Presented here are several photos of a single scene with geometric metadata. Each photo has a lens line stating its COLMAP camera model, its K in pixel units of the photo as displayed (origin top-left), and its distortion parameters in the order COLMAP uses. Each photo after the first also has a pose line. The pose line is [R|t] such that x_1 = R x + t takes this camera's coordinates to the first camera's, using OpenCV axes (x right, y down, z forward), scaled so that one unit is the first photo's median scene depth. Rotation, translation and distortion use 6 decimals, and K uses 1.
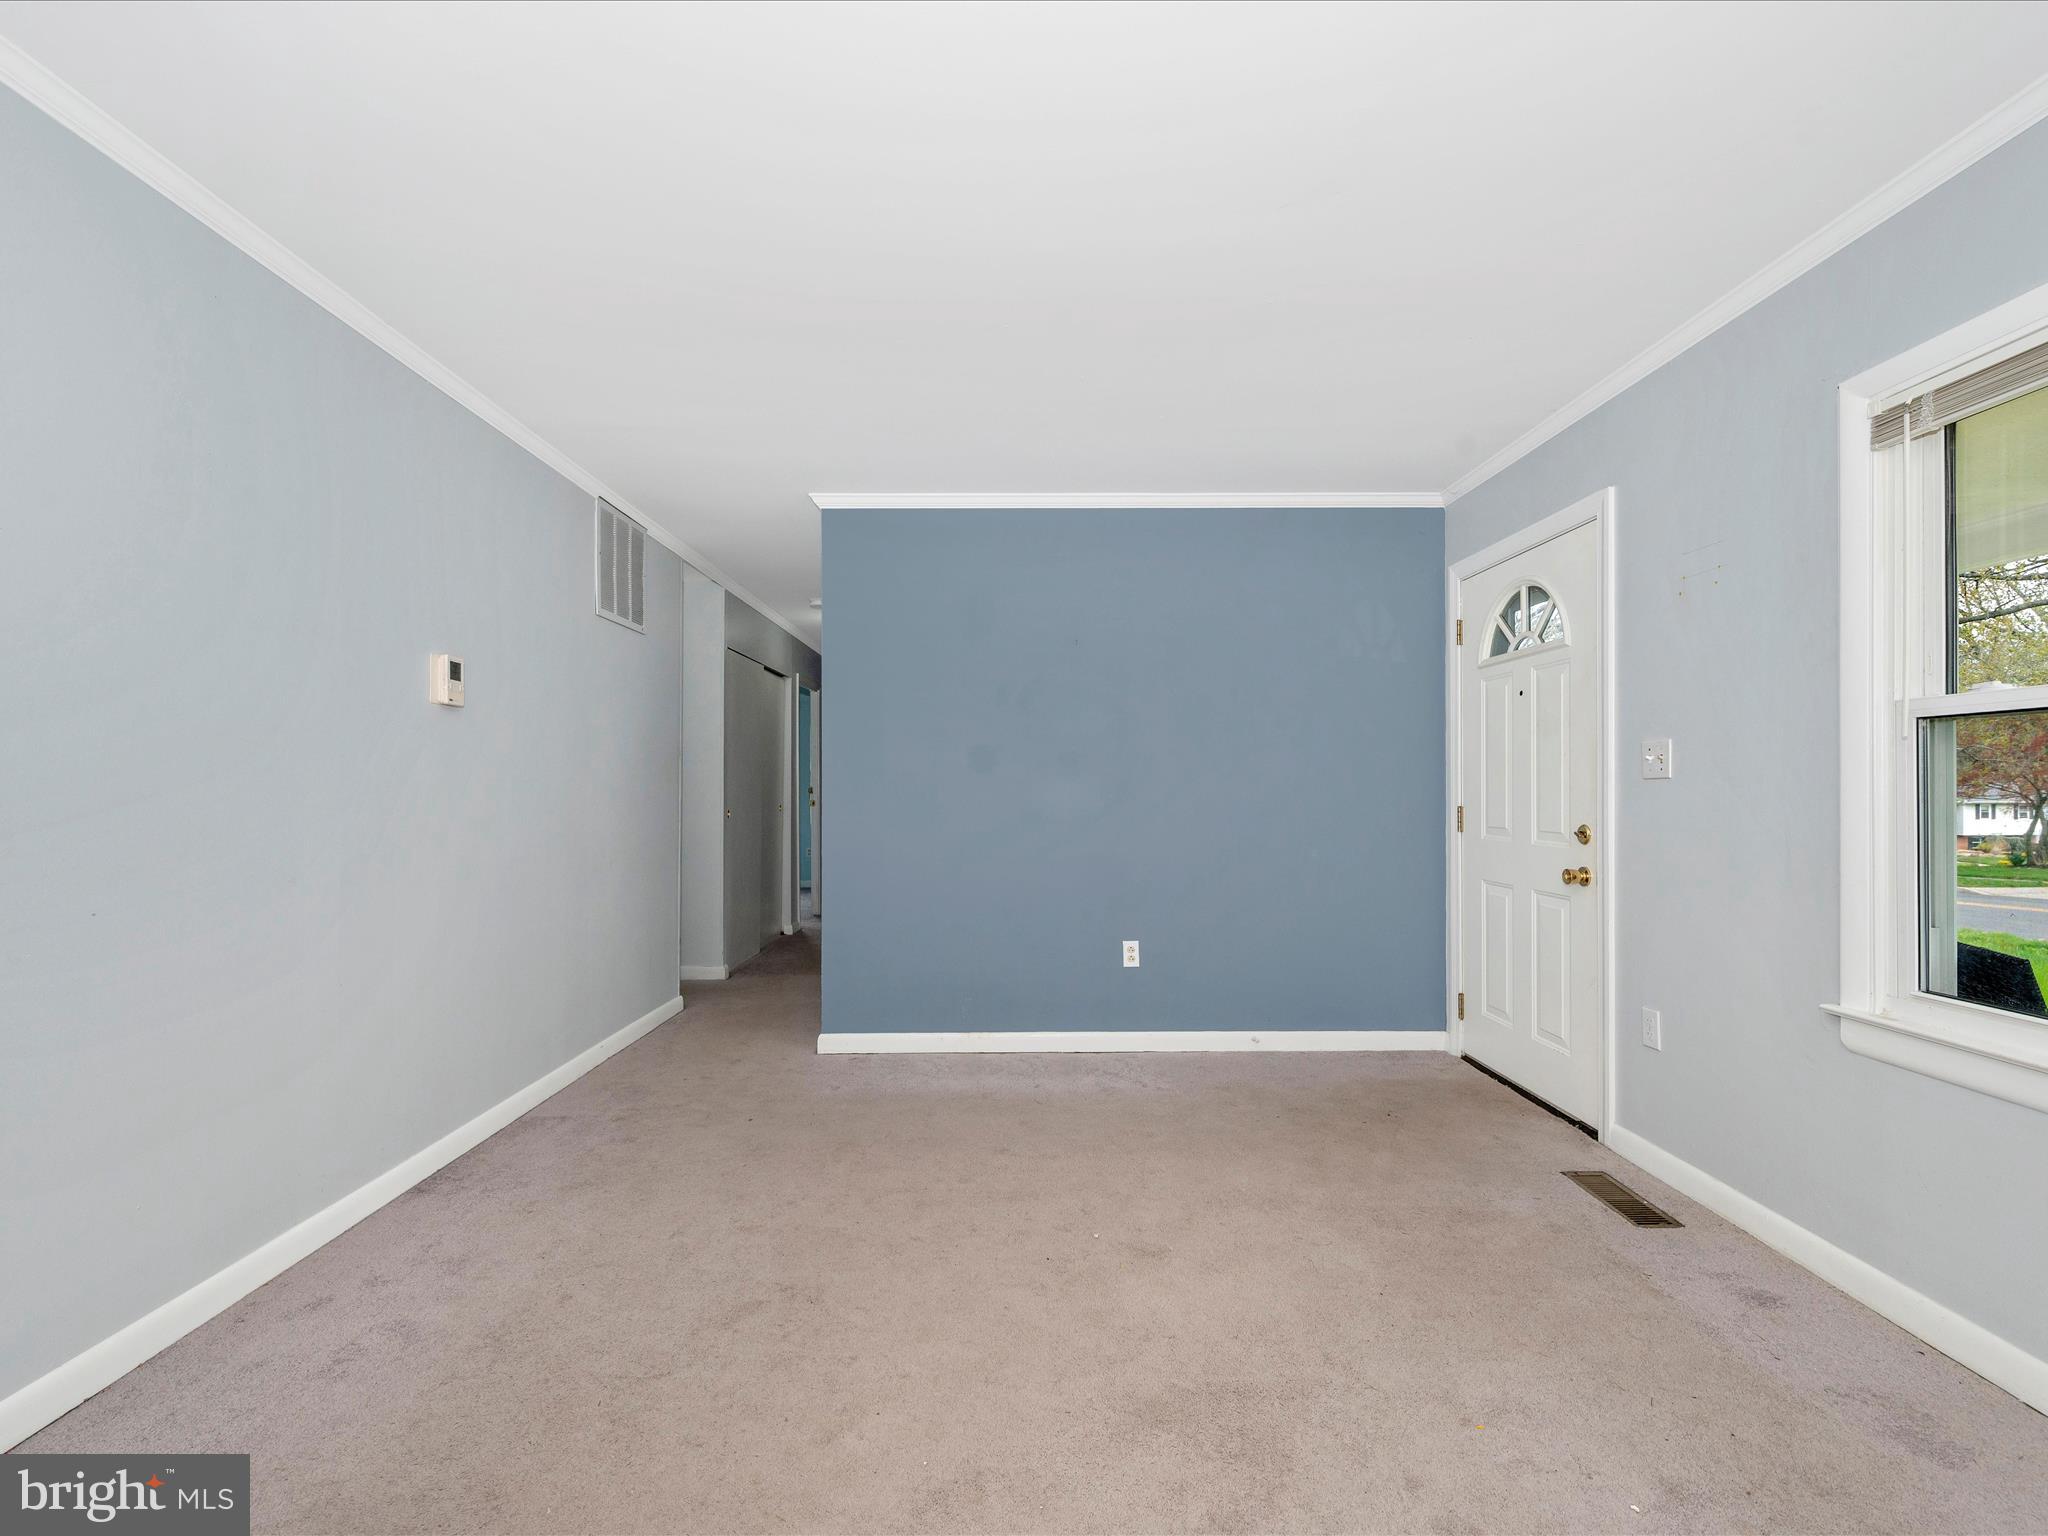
lens RADIAL K [[909.3, 0, 1019.4], [0, 909.3, 784.3], [0, 0, 1]] dist [-0.000571, -0.000238]
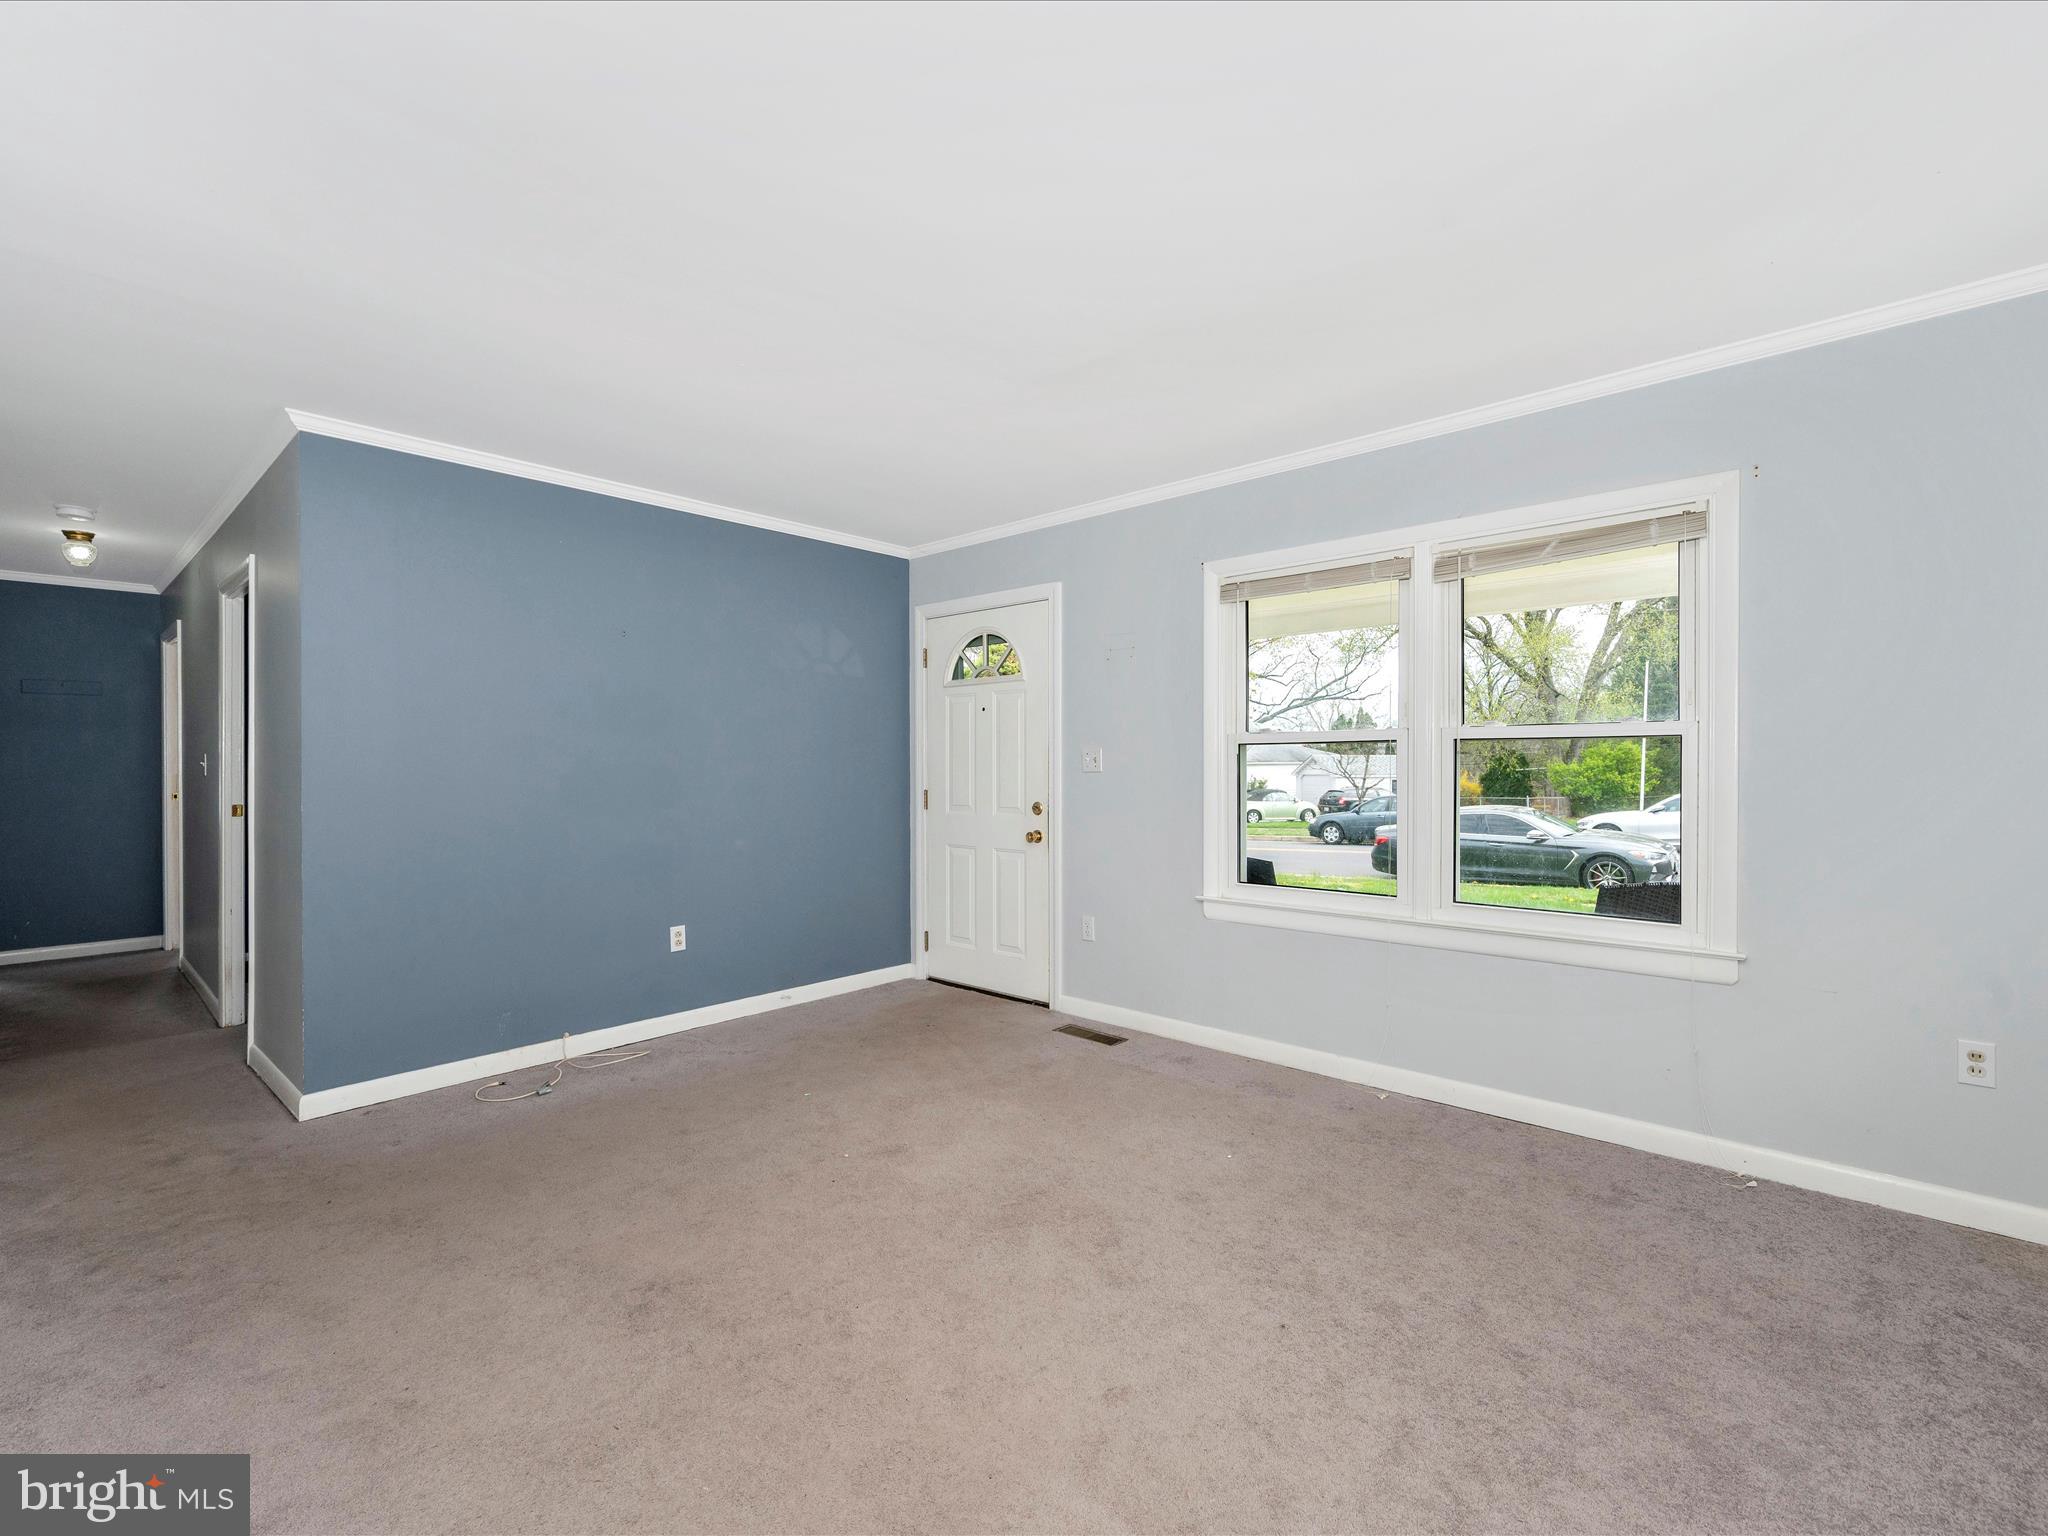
lens RADIAL K [[900.1, 0, 1024.0], [0, 900.1, 768.0], [0, 0, 1]] dist [0.000533, -0.000199]
pose [[0.678678, -0.005599, 0.734415, -0.424249], [0.000107, 0.999972, 0.007525, -0.019783], [-0.734436, -0.005029, 0.678659, 0.008622]]
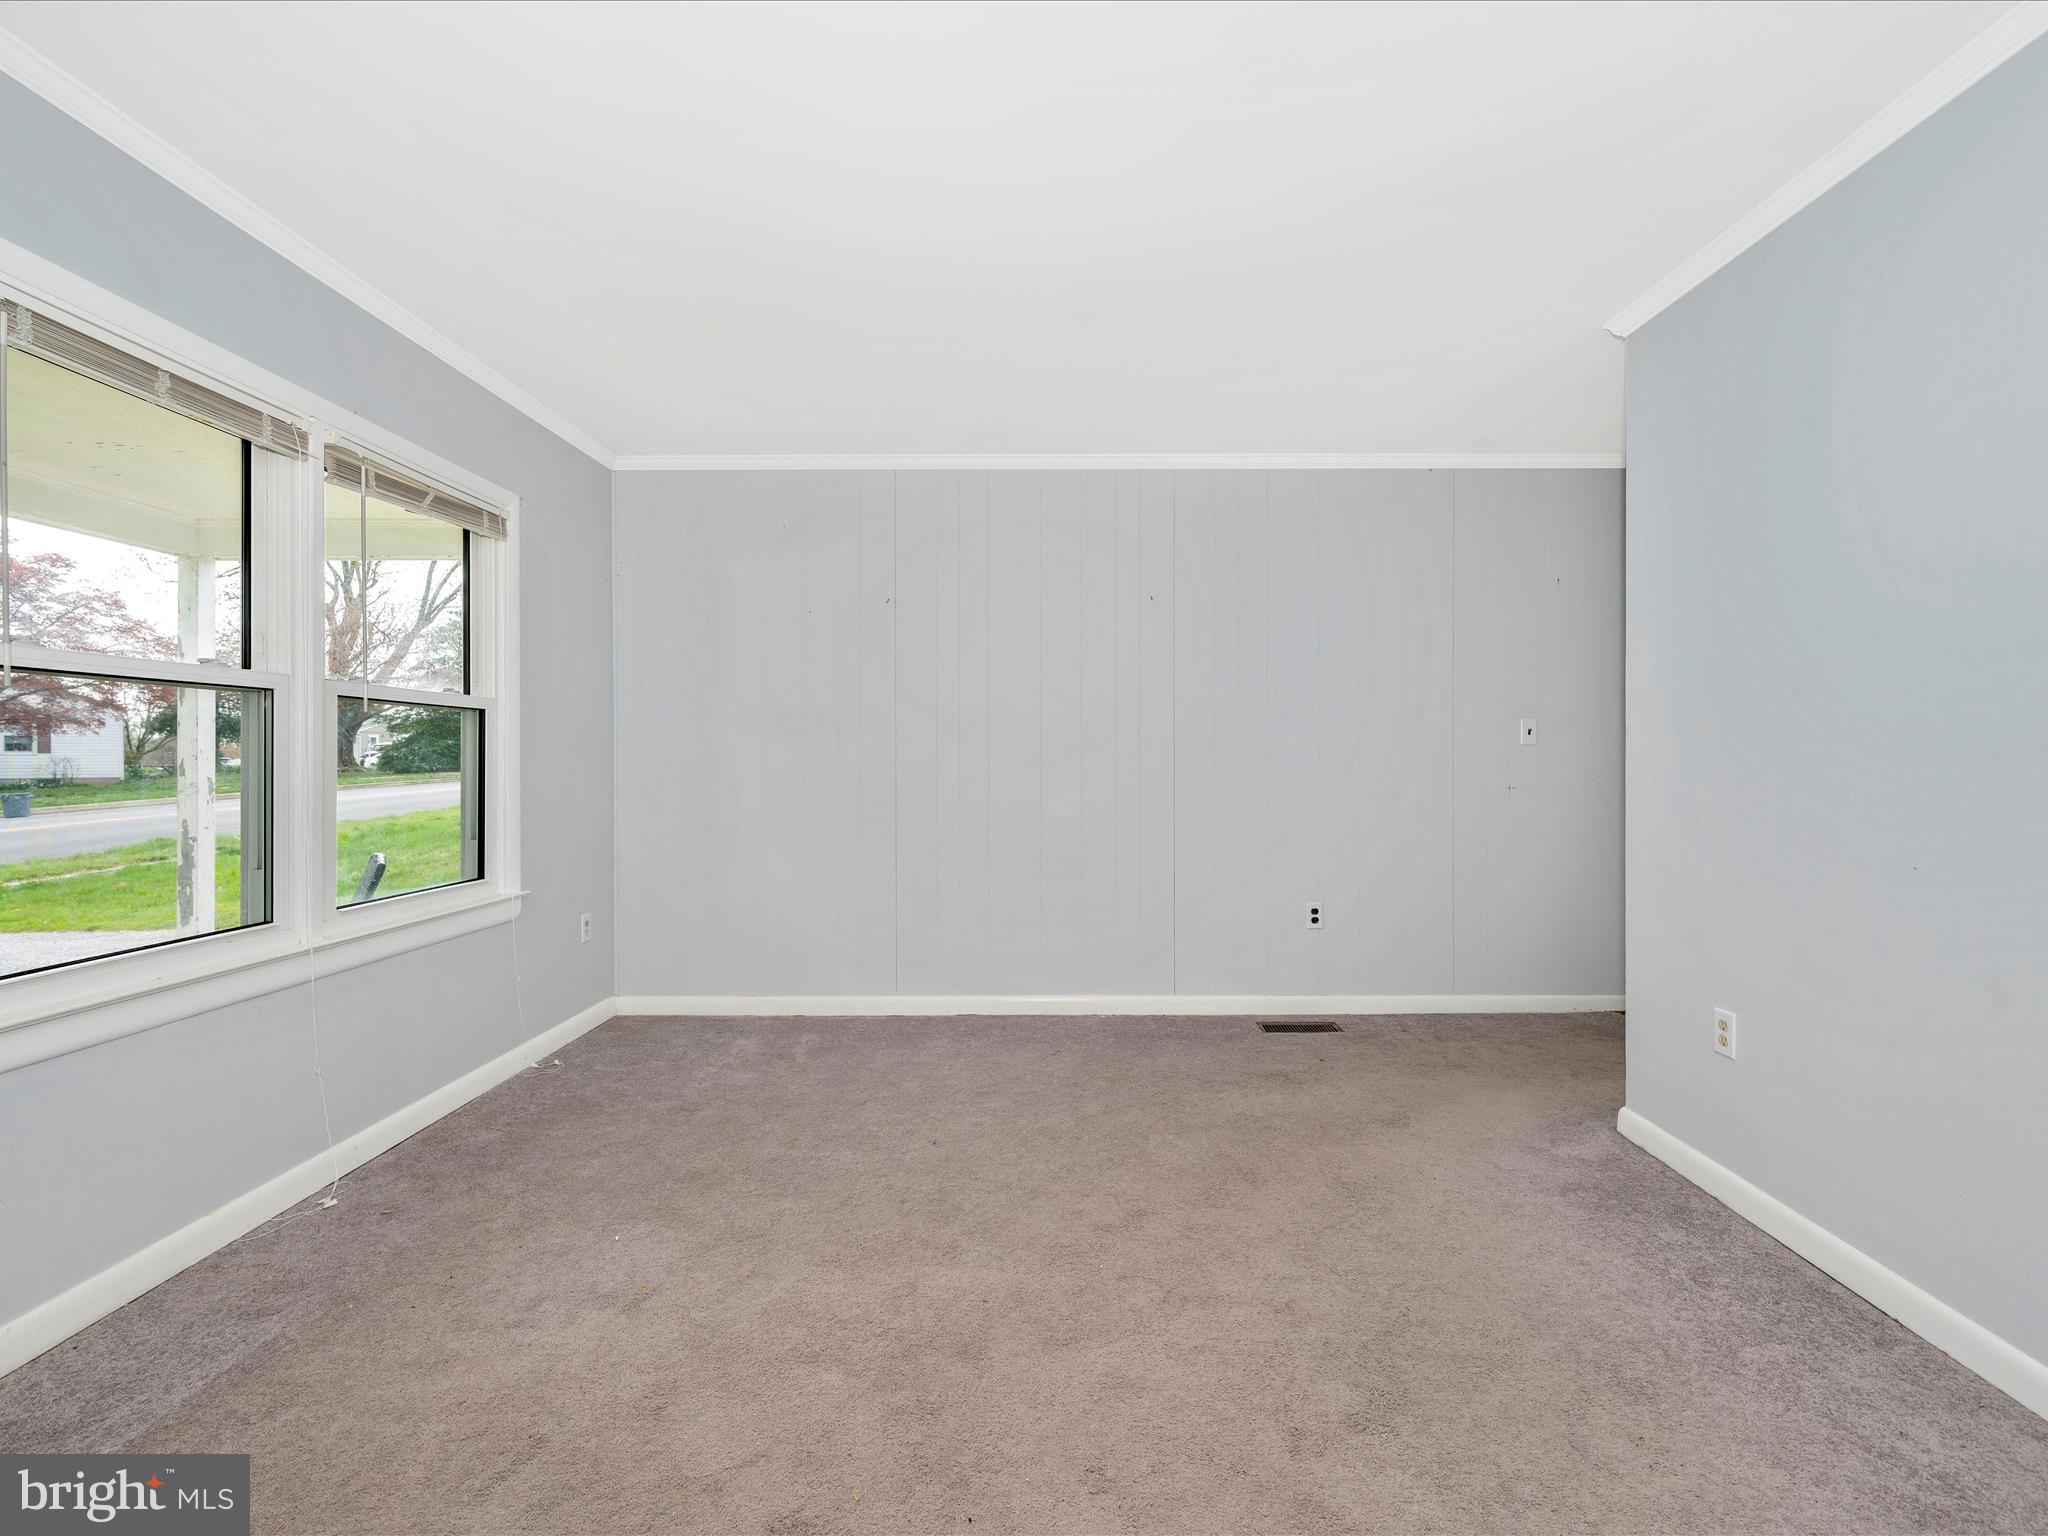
lens RADIAL K [[912.5, 0, 1020.4], [0, 912.5, 776.8], [0, 0, 1]] dist [-0.001042, 0.000370]
pose [[-0.999845, 0.003478, 0.017275, 0.015629], [0.003661, 0.999937, 0.010608, 0.015566], [-0.017237, 0.010669, -0.999794, 1.014062]]
